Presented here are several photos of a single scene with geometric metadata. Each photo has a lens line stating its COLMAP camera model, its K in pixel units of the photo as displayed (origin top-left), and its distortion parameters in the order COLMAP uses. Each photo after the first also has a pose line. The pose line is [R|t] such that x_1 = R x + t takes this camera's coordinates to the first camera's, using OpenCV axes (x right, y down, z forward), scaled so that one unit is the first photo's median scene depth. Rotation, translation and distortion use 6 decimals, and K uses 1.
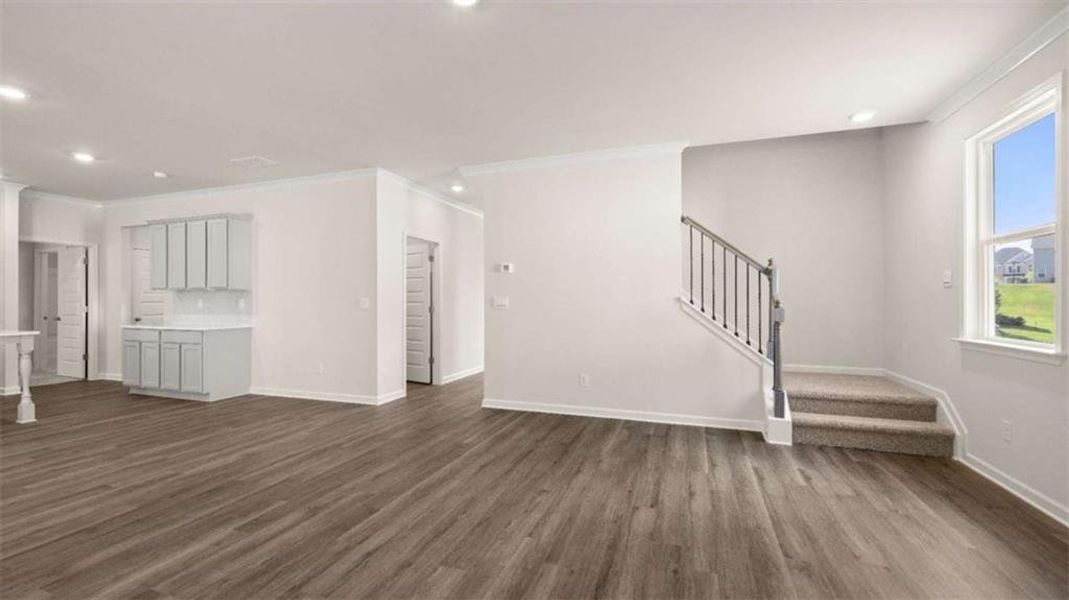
lens RADIAL K [[449.3, 0, 520.4], [0, 449.3, 297.5], [0, 0, 1]] dist [0.002271, -0.000305]
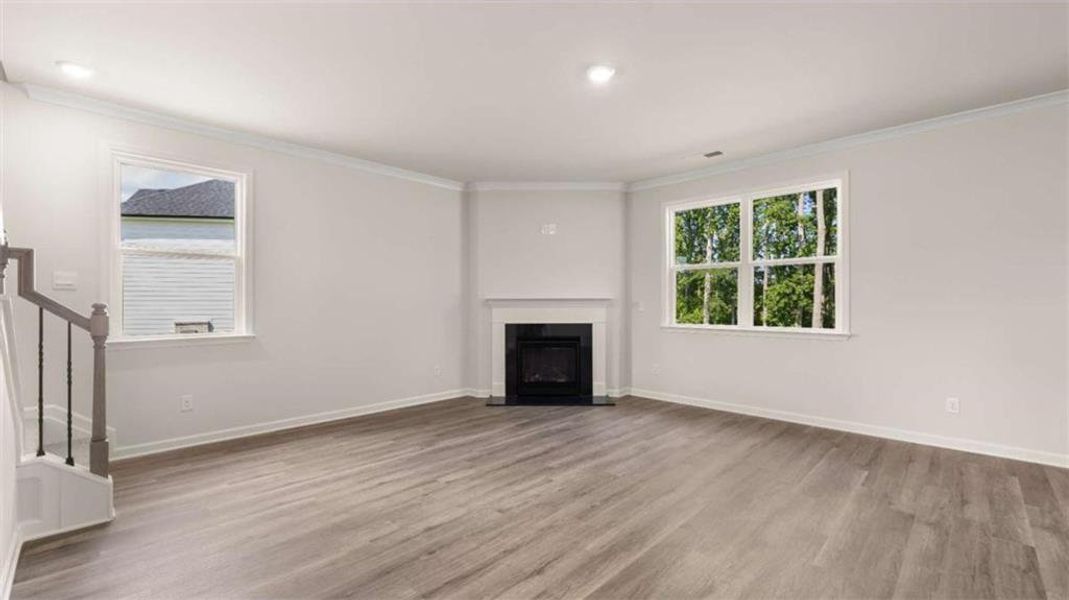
lens RADIAL K [[449.3, 0, 528.5], [0, 449.3, 303.9], [0, 0, 1]] dist [0.002271, -0.000305]
pose [[-0.913647, 0.001389, 0.406506, -0.389576], [-0.000949, 0.999984, -0.005550, 0.013062], [-0.406507, -0.005456, -0.913631, 1.903221]]
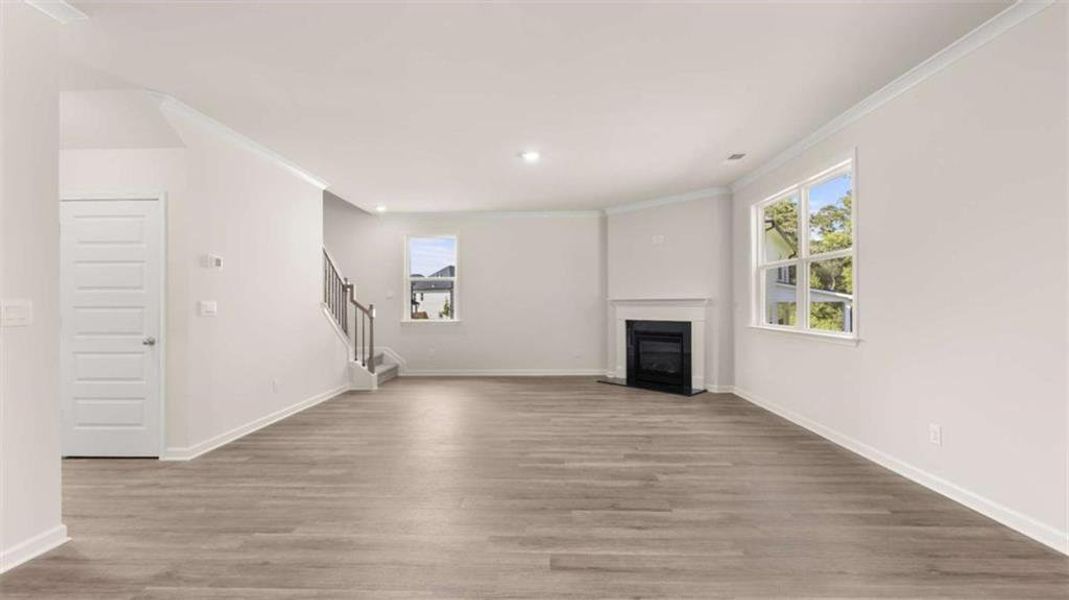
lens RADIAL K [[449.3, 0, 533.4], [0, 449.3, 302.2], [0, 0, 1]] dist [0.002271, -0.000305]
pose [[-0.324189, 0.005067, 0.945979, -1.716900], [-0.002120, 0.999979, -0.006083, 0.009427], [-0.945990, -0.003977, -0.324171, 1.367065]]
